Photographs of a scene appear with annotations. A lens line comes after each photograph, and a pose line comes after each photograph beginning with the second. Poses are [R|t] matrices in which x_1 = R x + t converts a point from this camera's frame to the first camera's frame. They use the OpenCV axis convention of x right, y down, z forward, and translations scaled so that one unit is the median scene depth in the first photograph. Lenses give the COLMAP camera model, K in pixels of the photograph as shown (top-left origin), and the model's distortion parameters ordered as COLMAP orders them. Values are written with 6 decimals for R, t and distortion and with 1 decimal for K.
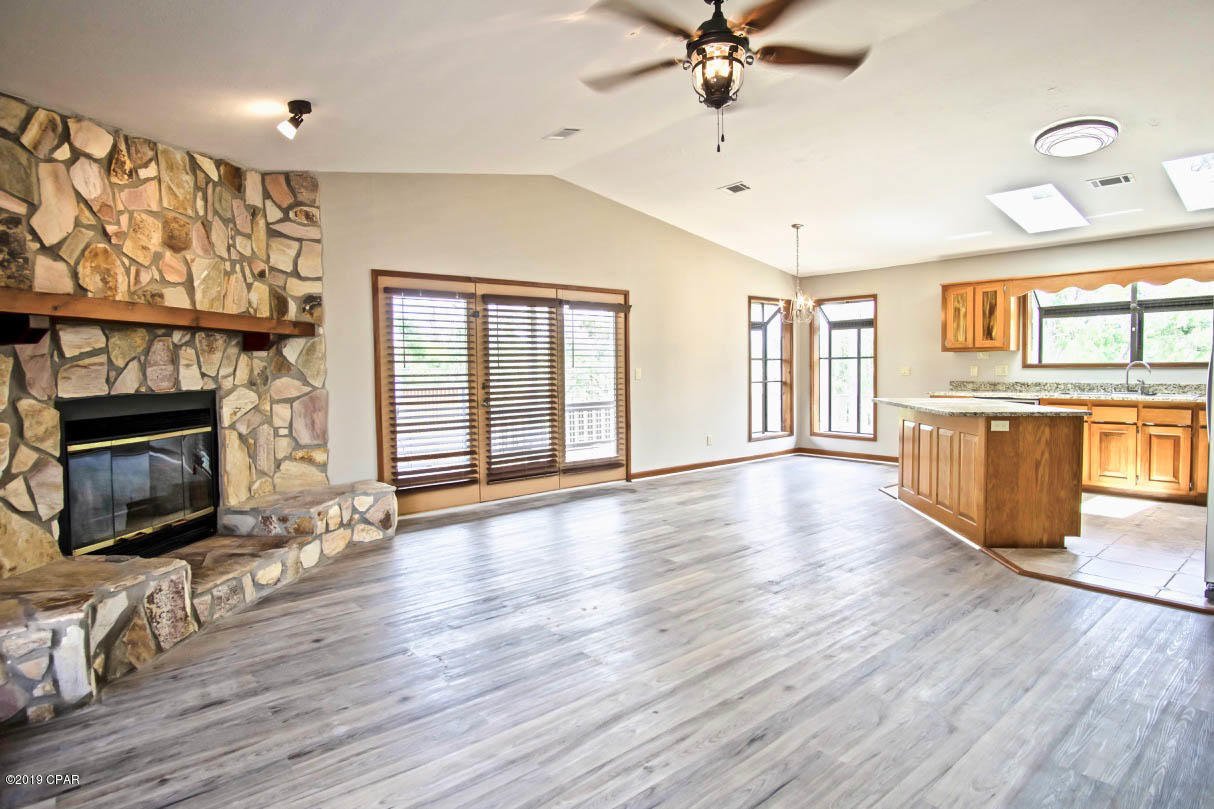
lens RADIAL K [[651.3, 0, 608.8], [0, 651.3, 395.5], [0, 0, 1]] dist [-0.035317, 0.009908]
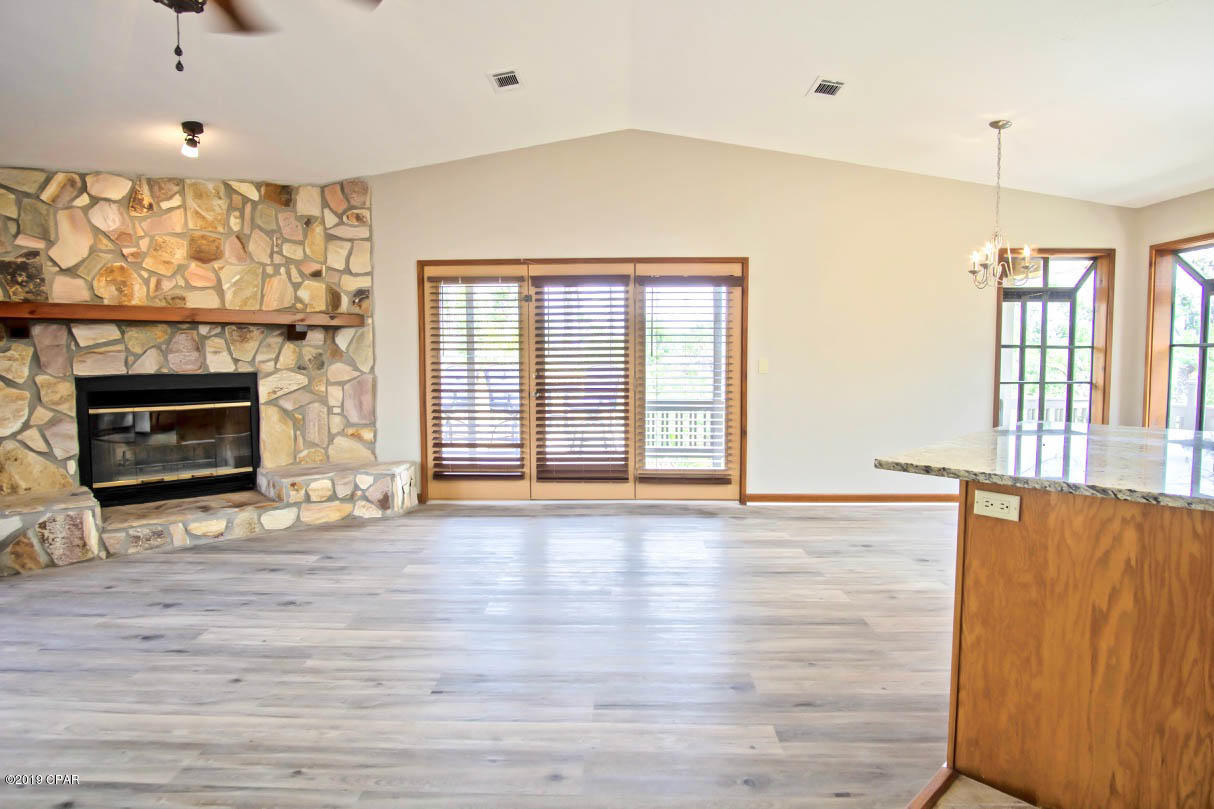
lens RADIAL K [[651.3, 0, 606.9], [0, 651.3, 397.3], [0, 0, 1]] dist [-0.035317, 0.009908]
pose [[0.747488, 0.051272, -0.662294, 0.618678], [-0.035993, 0.998678, 0.036690, -0.026646], [0.663299, -0.003587, 0.748345, 0.459683]]
